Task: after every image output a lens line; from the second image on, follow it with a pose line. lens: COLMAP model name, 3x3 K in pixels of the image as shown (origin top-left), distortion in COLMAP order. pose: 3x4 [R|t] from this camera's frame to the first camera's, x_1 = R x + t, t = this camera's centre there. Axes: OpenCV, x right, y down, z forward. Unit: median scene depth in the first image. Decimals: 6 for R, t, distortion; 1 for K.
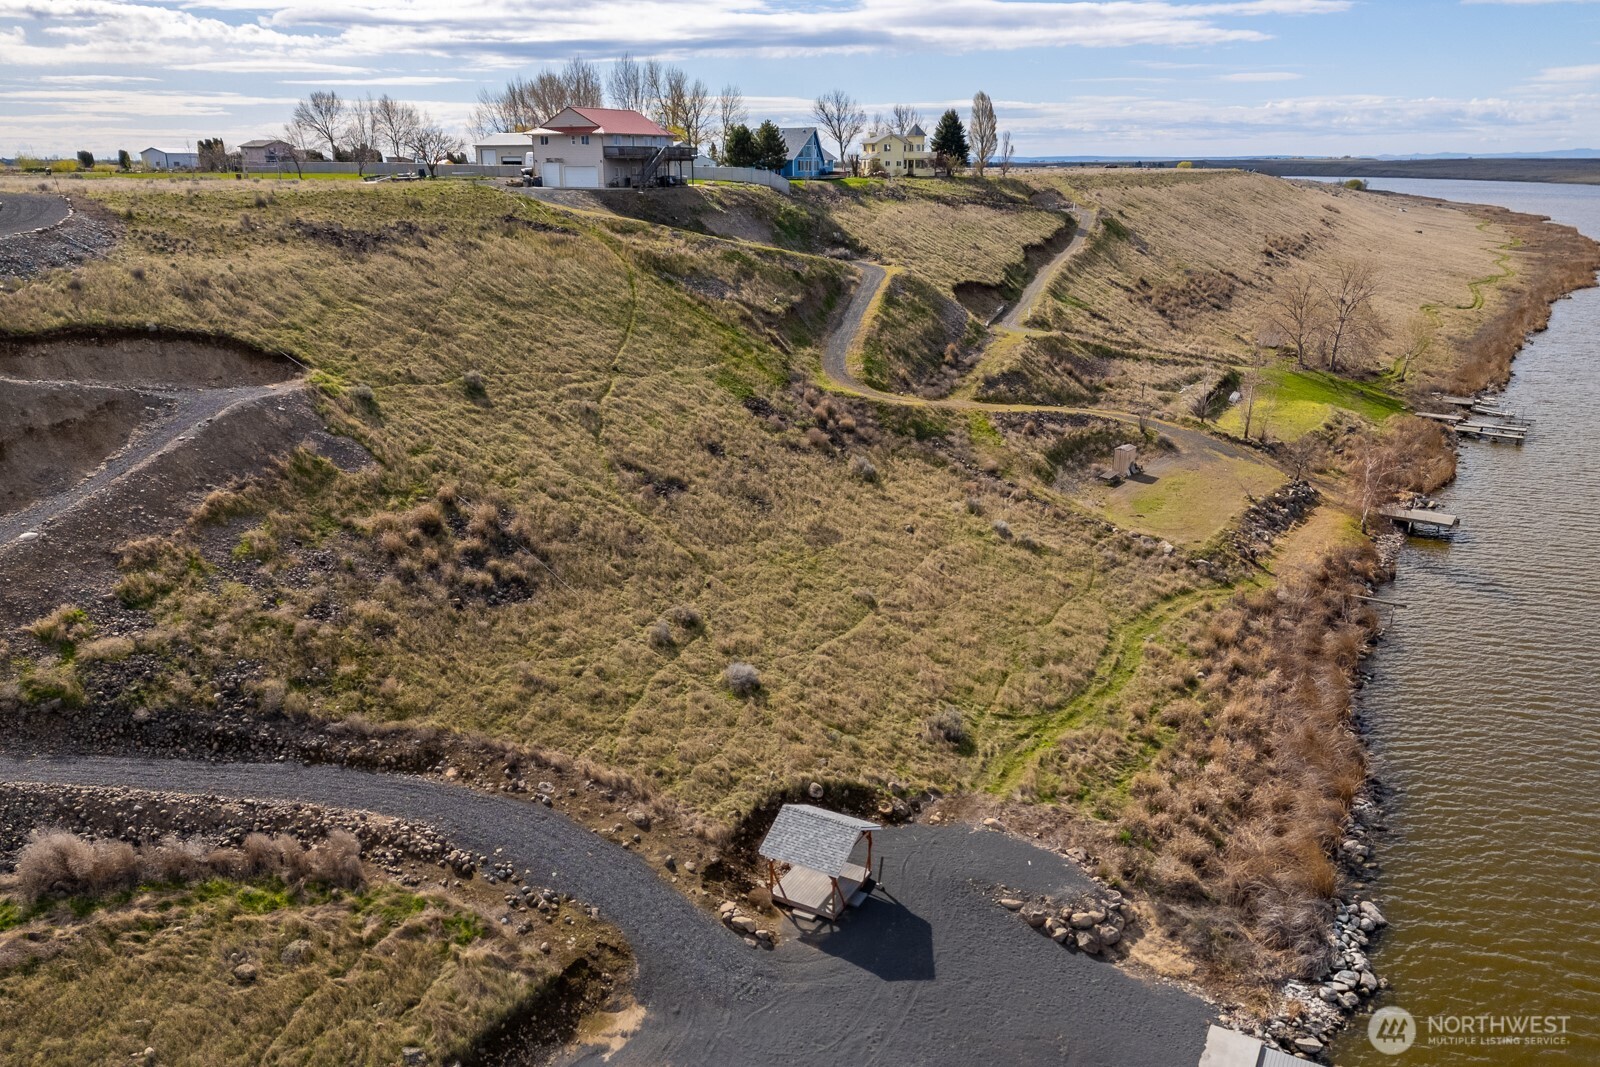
lens RADIAL K [[1190.2, 0, 803.4], [0, 1190.2, 524.4], [0, 0, 1]] dist [0.077155, -0.081376]
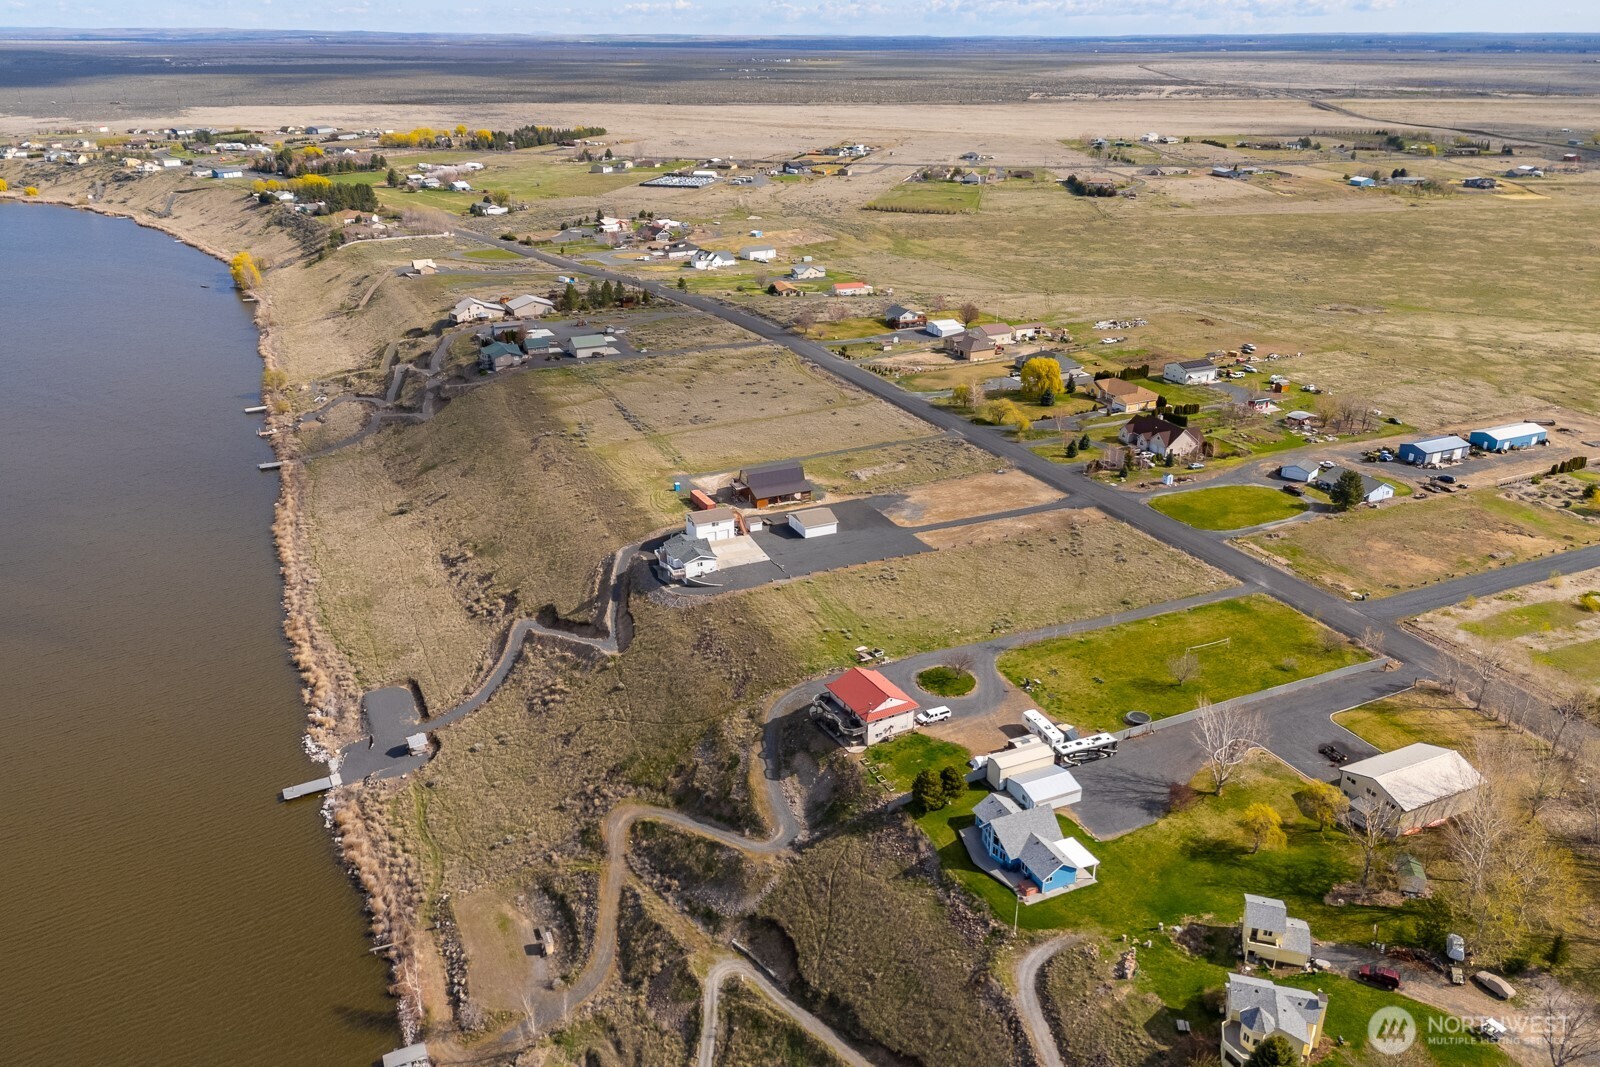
lens RADIAL K [[1190.2, 0, 796.8], [0, 1190.2, 524.7], [0, 0, 1]] dist [0.077155, -0.081376]
pose [[-0.545260, 0.316384, -0.776269, 1.875163], [-0.242451, 0.826939, 0.507336, -2.321091], [0.802440, 0.464837, -0.374189, 2.537530]]
